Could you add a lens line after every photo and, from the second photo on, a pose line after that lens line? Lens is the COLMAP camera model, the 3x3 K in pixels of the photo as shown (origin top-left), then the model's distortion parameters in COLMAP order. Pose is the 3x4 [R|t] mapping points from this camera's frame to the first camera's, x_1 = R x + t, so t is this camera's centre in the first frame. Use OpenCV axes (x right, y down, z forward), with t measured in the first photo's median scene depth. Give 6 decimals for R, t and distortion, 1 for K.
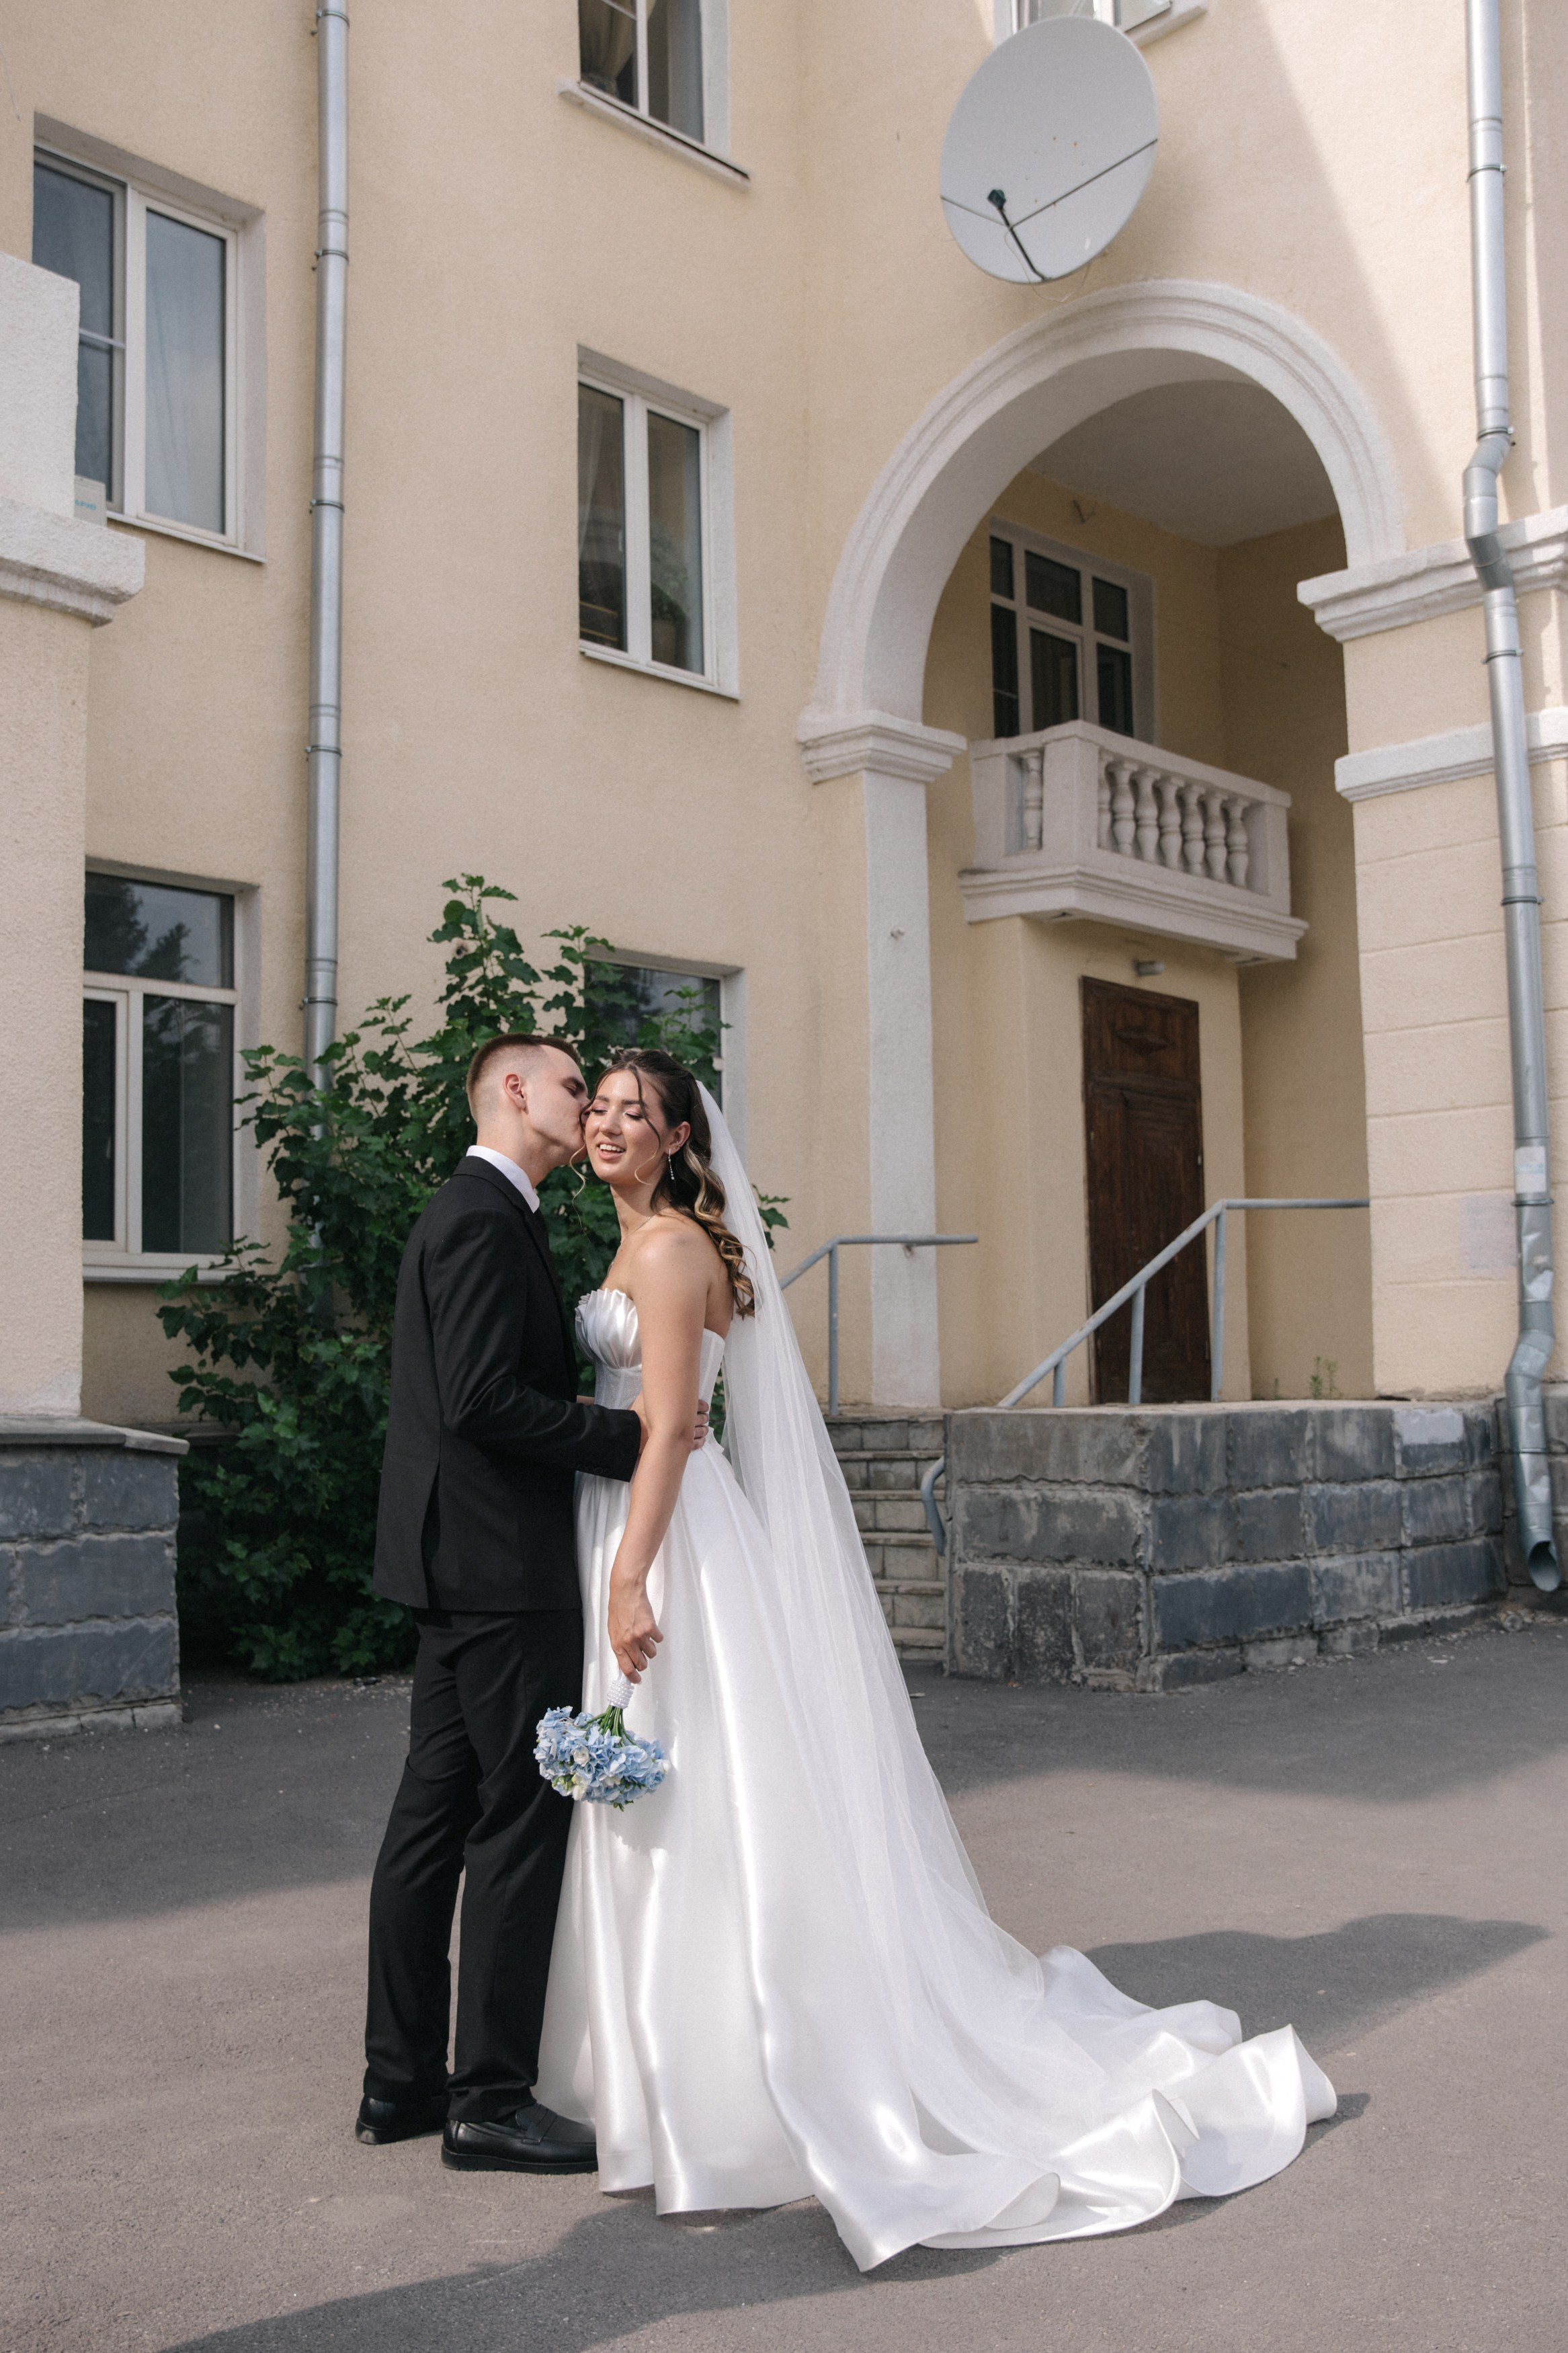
lens RADIAL K [[2346.9, 0, 782.5], [0, 2346.9, 1174.3], [0, 0, 1]] dist [0.011830, 0.000000]
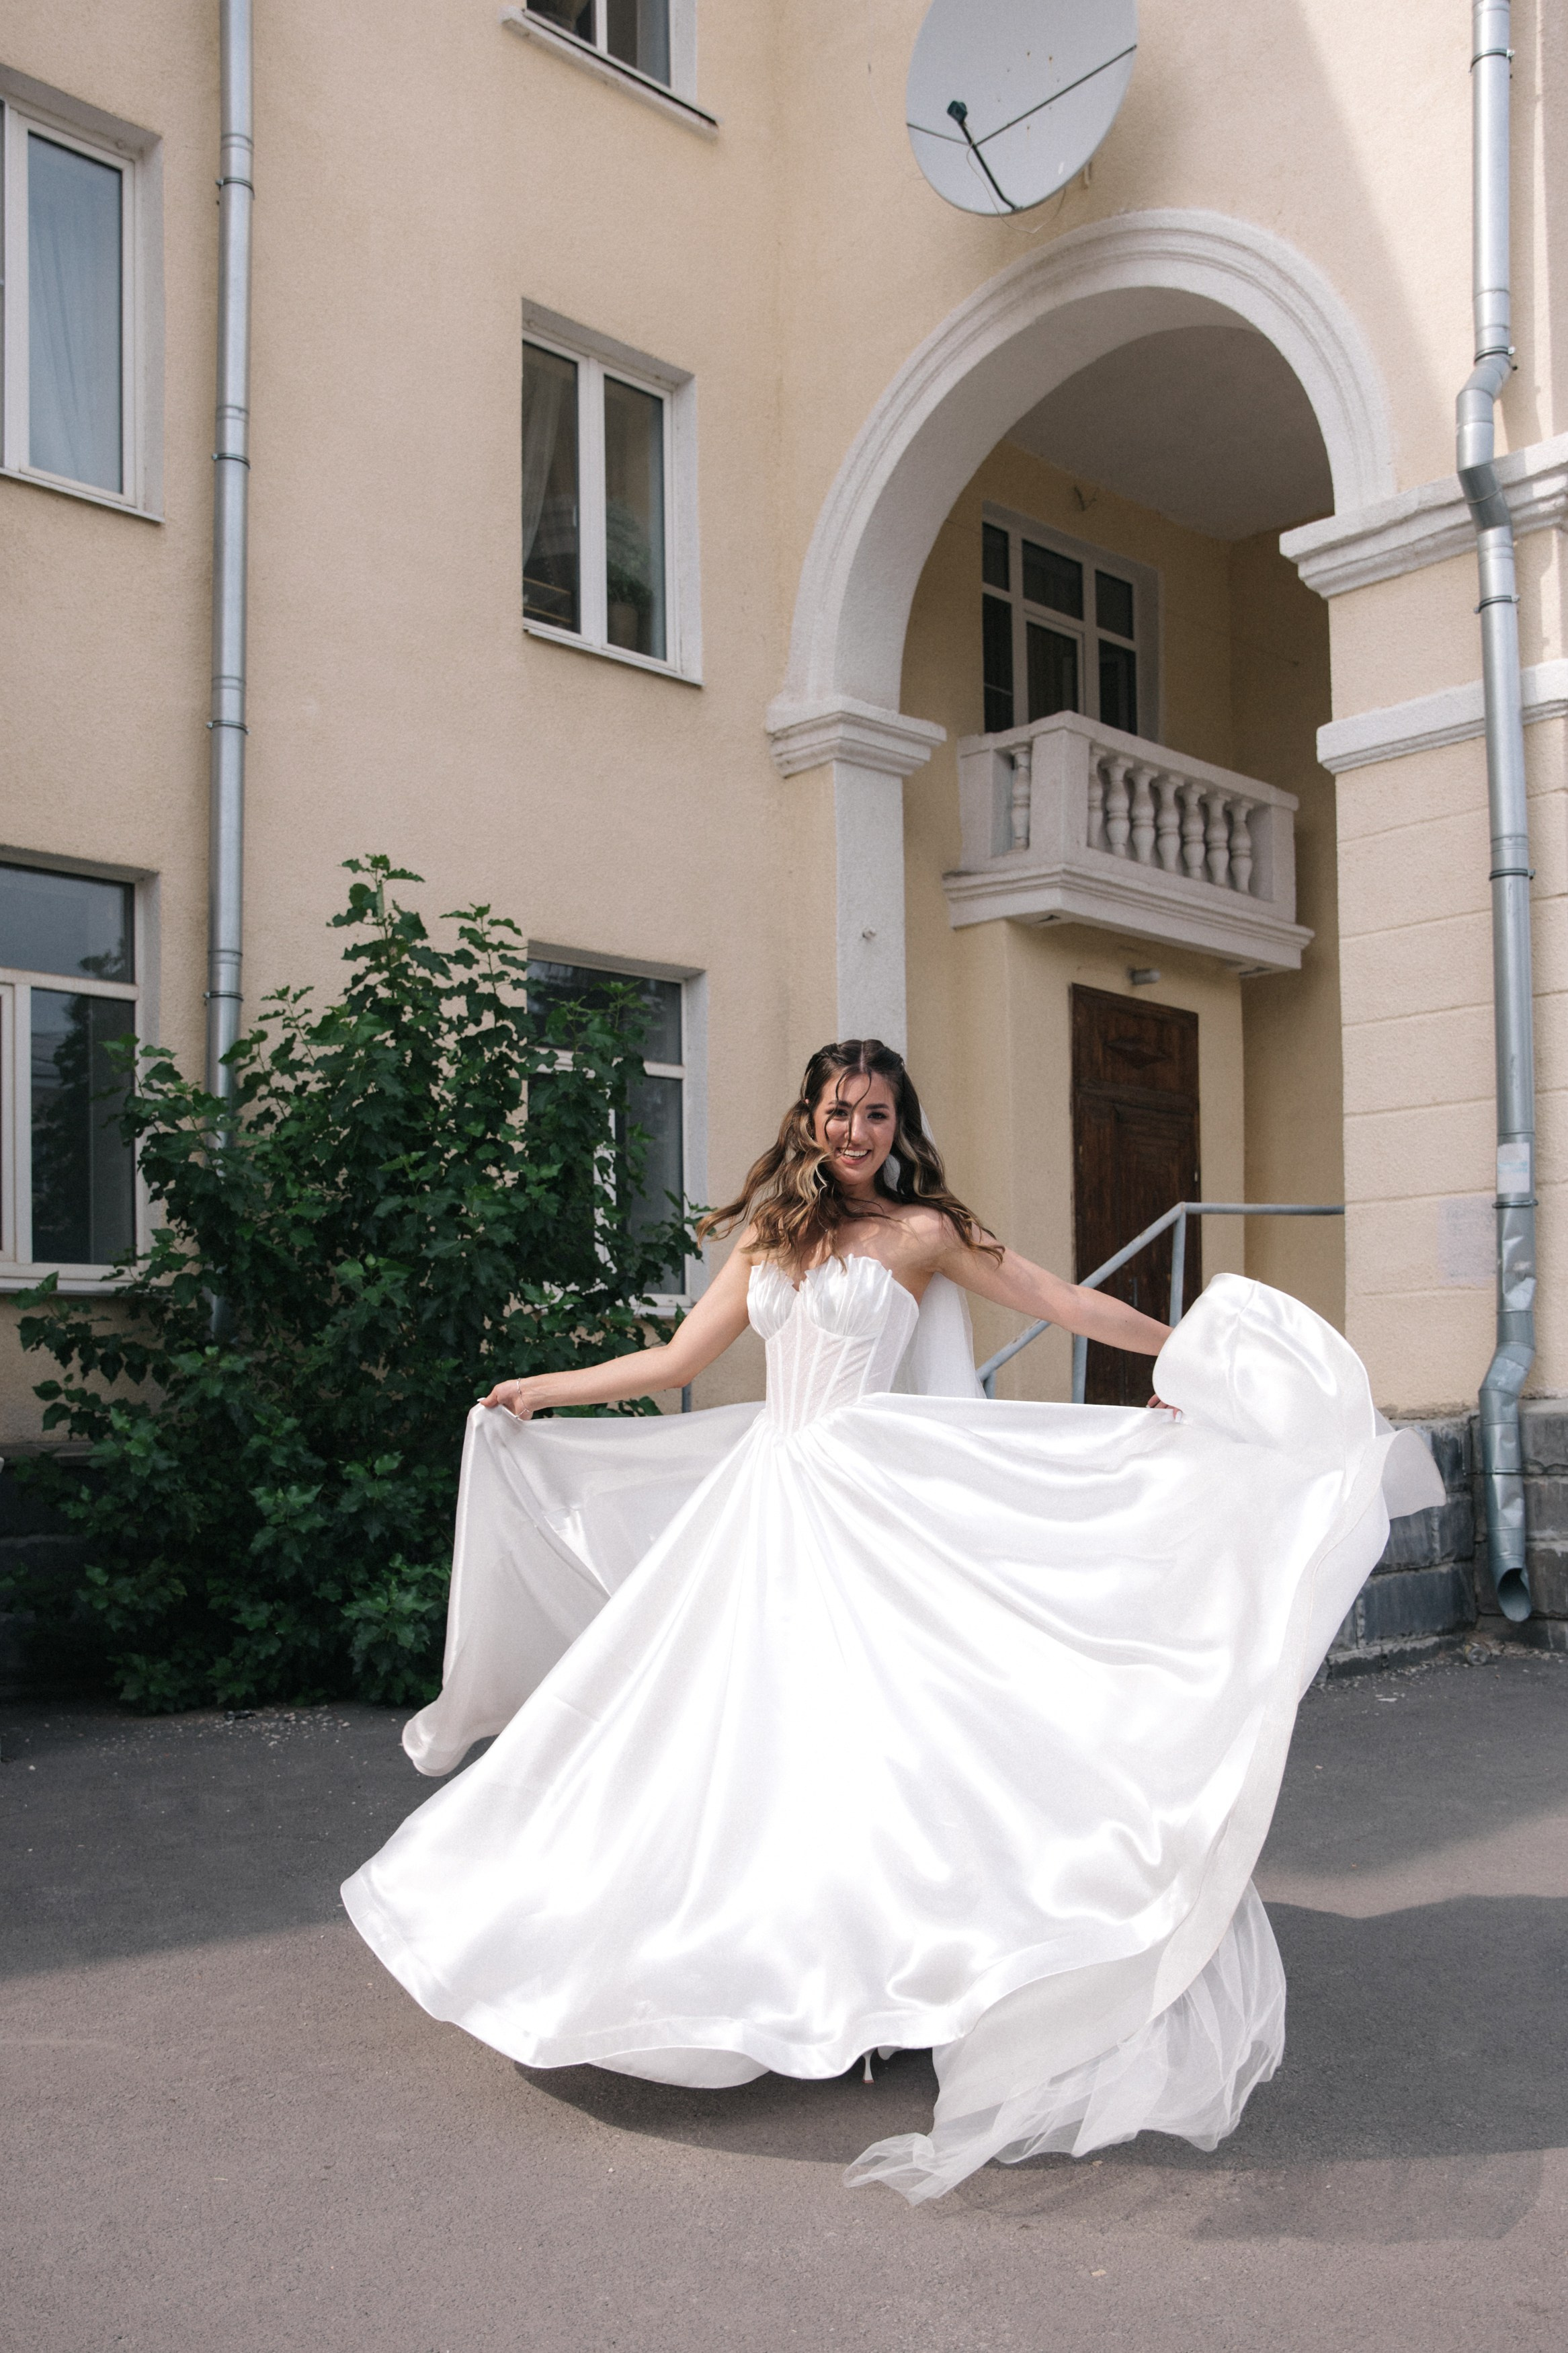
lens RADIAL K [[2231.3, 0, 788.6], [0, 2231.3, 1383.0], [0, 0, 1]] dist [-0.002538, 0.000000]
pose [[0.999614, -0.000340, -0.027787, 0.052534], [0.002447, 0.997118, 0.075831, 0.013320], [0.027681, -0.075869, 0.996733, 0.102008]]
